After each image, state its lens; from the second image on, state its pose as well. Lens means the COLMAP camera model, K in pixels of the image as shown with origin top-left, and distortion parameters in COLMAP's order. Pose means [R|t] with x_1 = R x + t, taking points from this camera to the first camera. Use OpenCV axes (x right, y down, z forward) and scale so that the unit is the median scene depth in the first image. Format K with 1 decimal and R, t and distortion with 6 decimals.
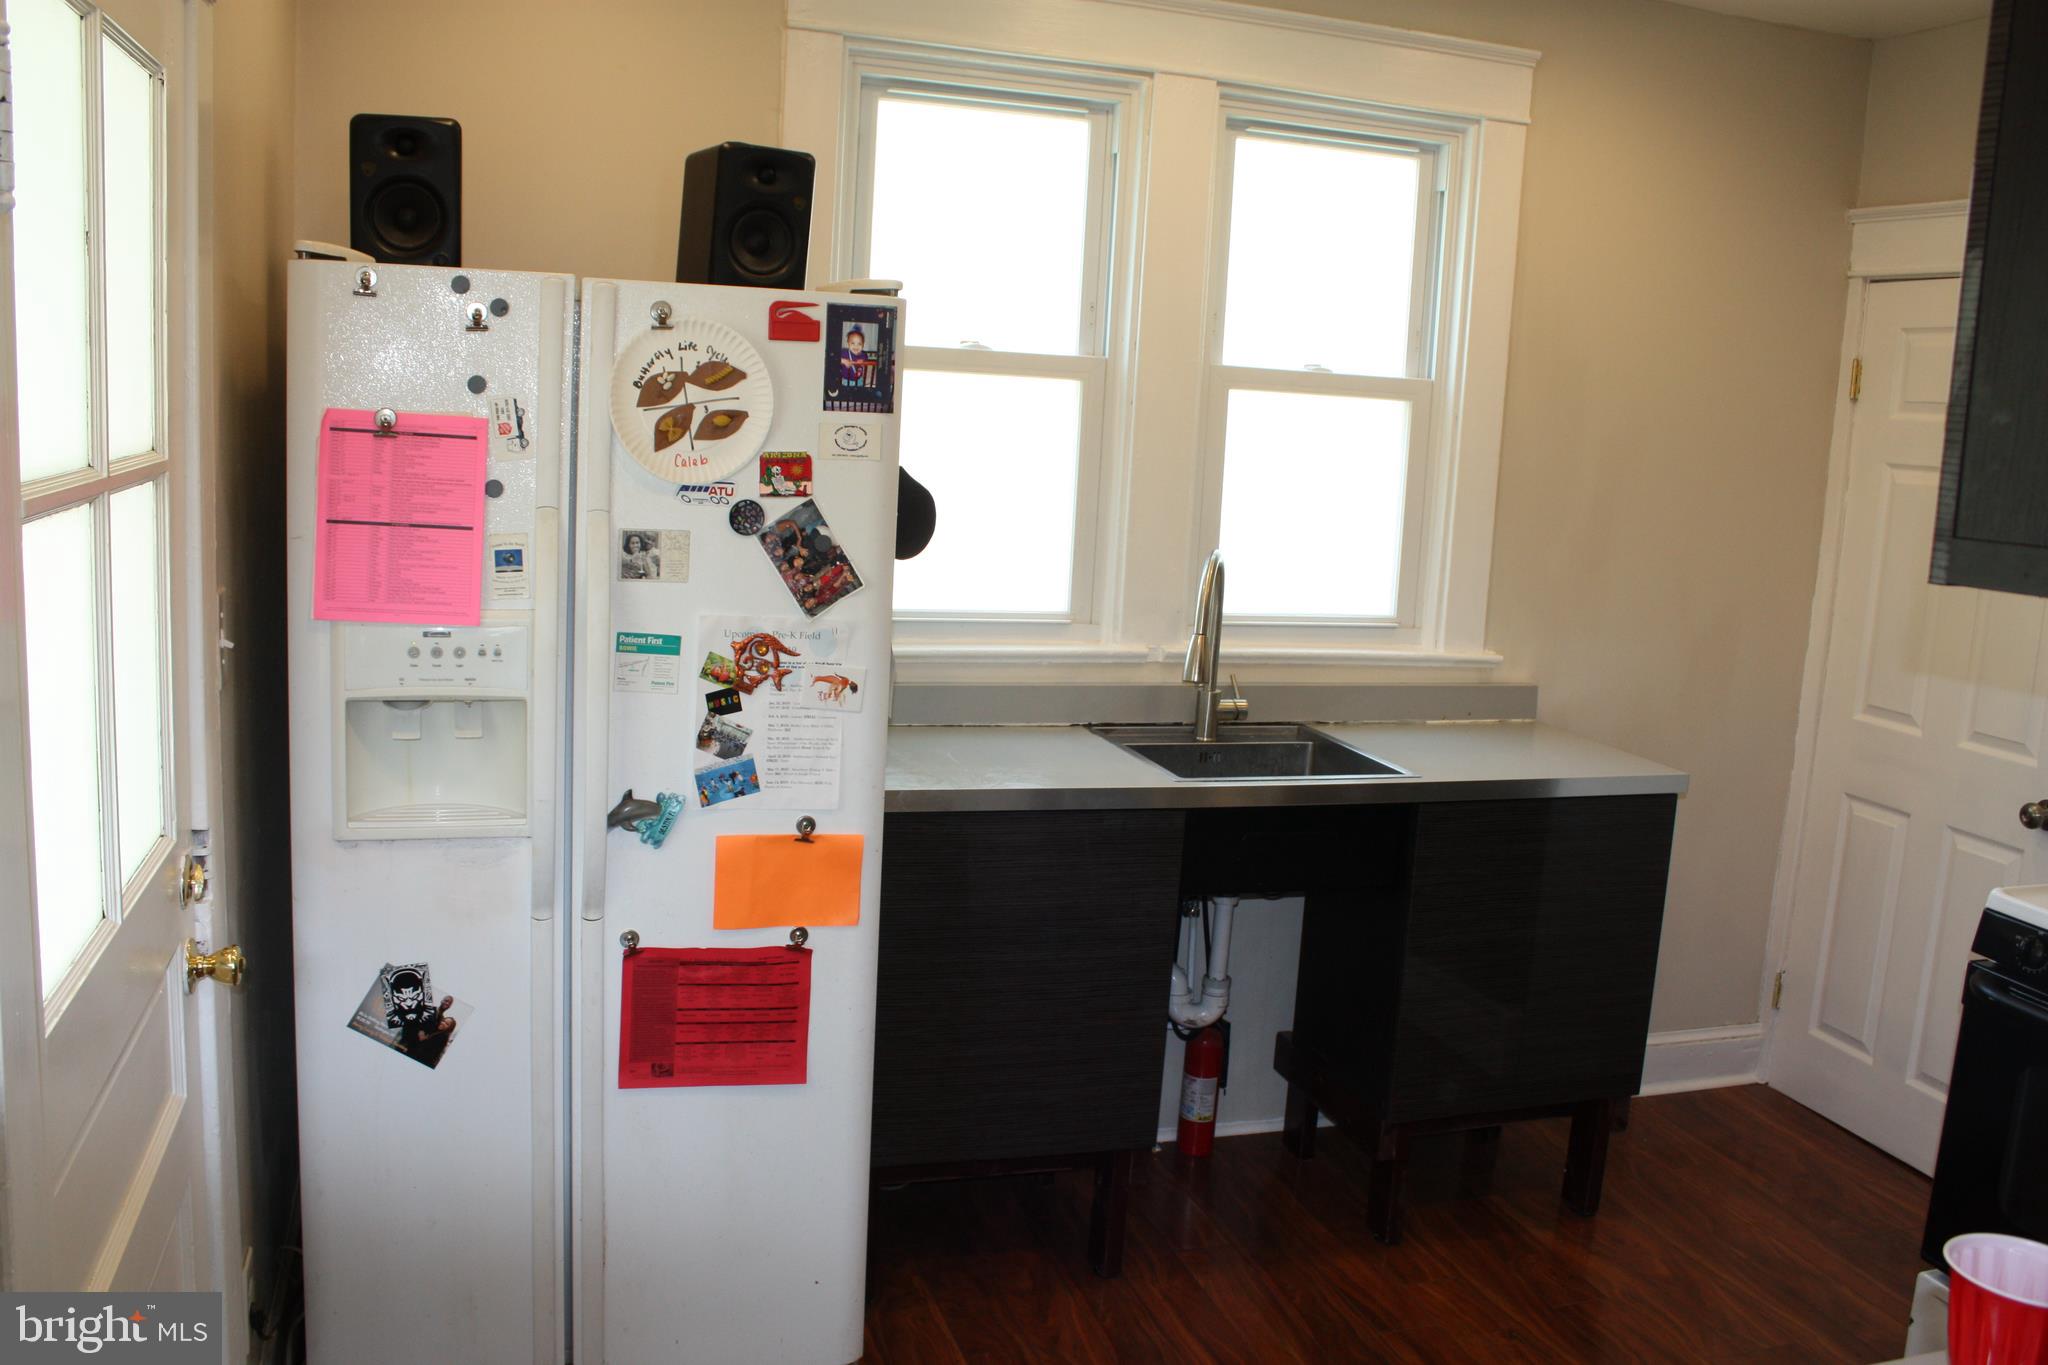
lens RADIAL K [[1702.4, 0, 1032.1], [0, 1702.4, 682.2], [0, 0, 1]] dist [-0.210839, 0.164620]
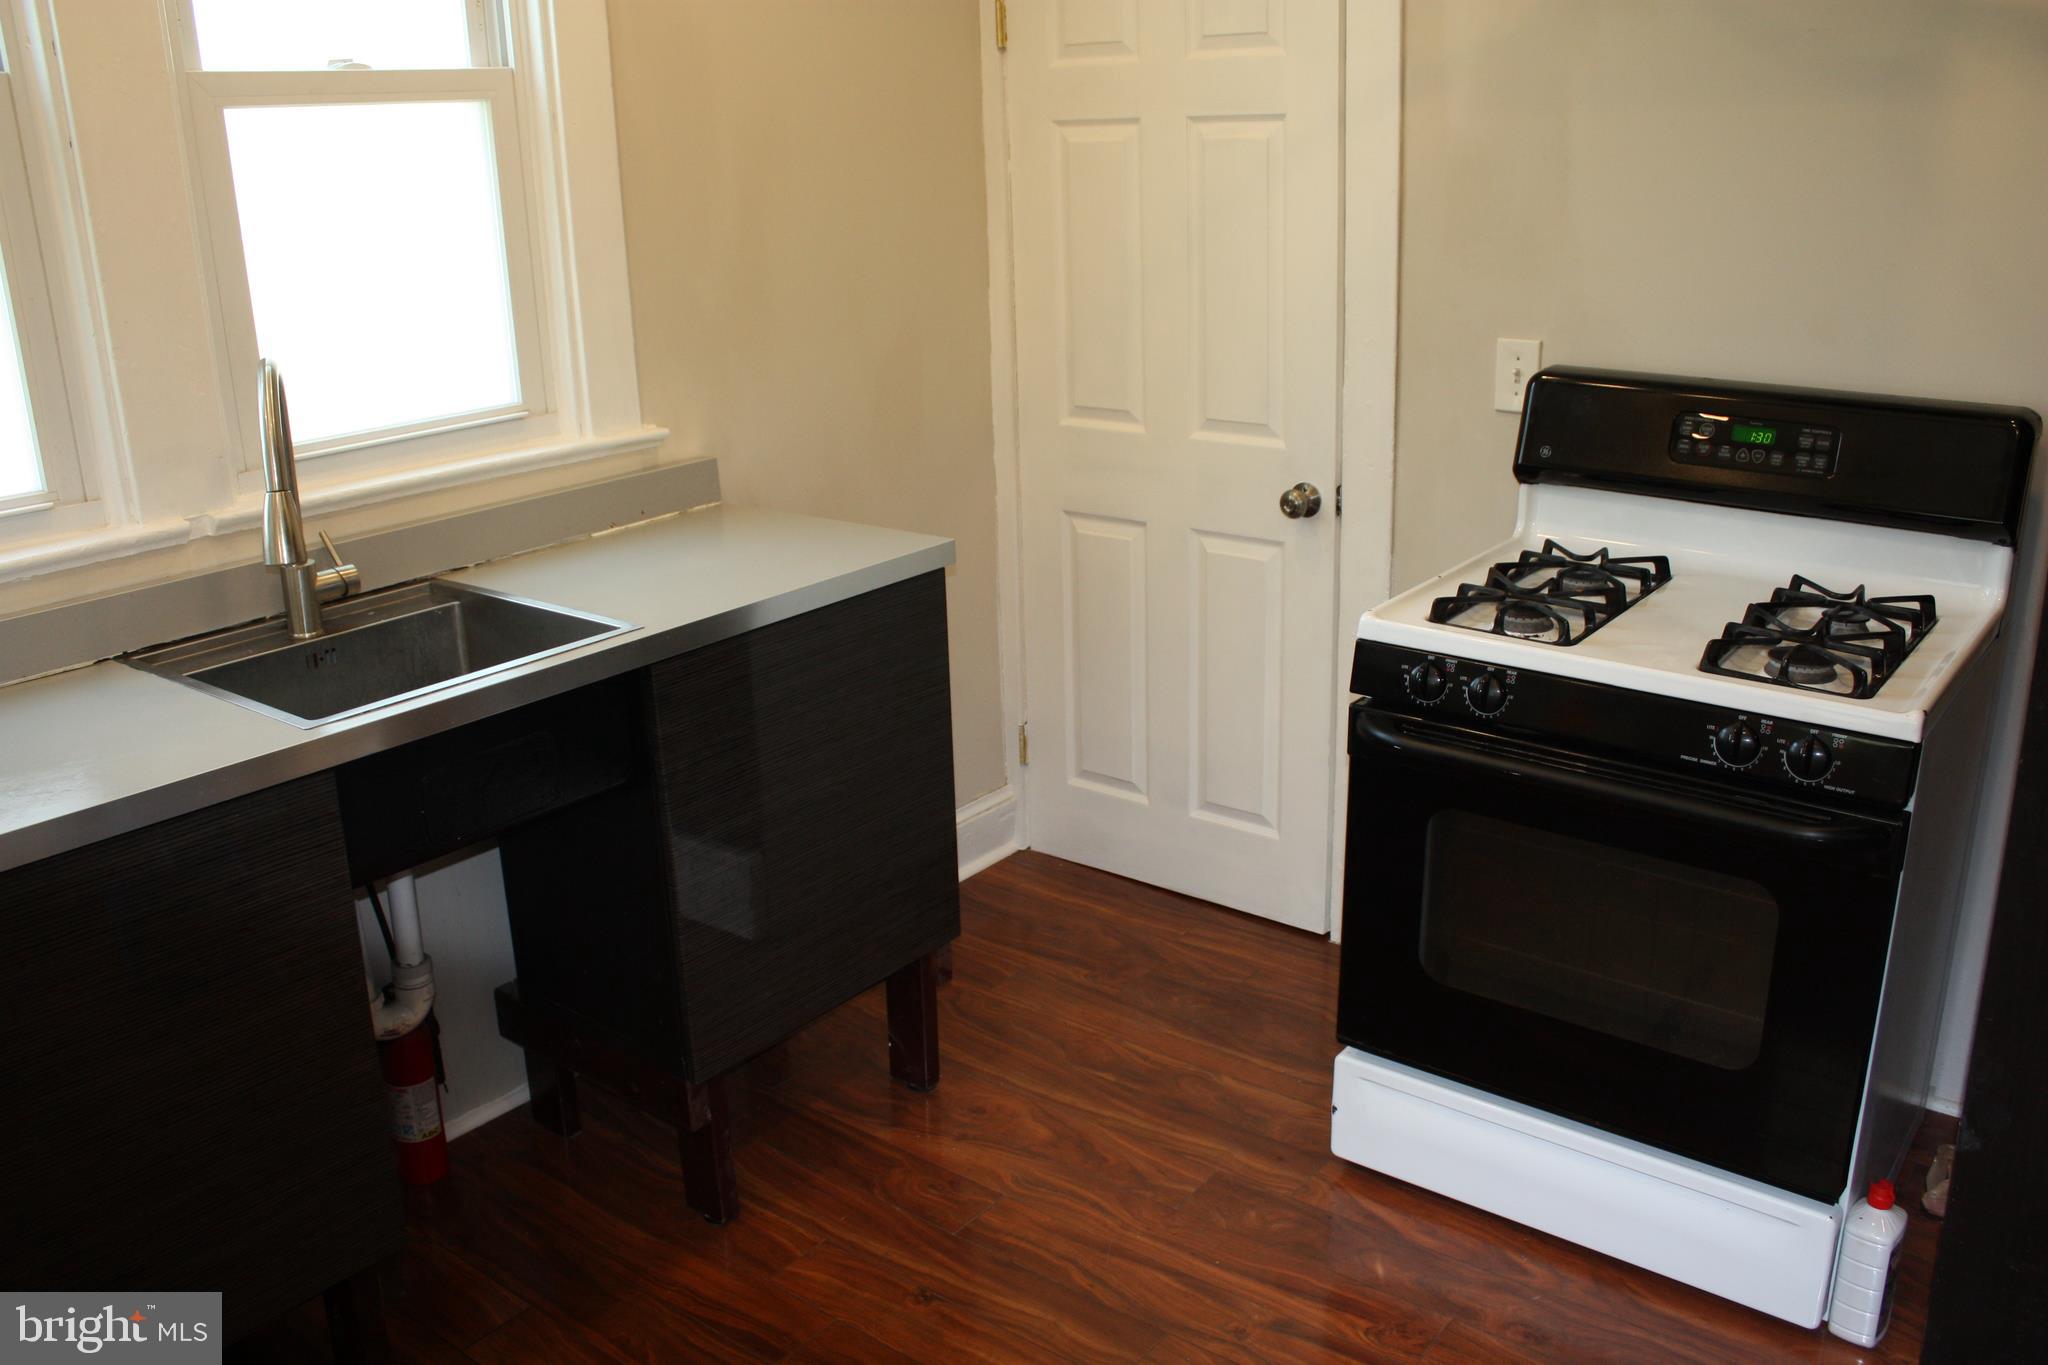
lens RADIAL K [[1730.3, 0, 1024.0], [0, 1730.3, 682.5], [0, 0, 1]] dist [-0.159903, 0.128821]
pose [[0.826601, -0.243988, 0.507149, -0.008130], [0.163400, 0.966365, 0.198591, -0.033788], [-0.538545, -0.081287, 0.838666, 0.263395]]
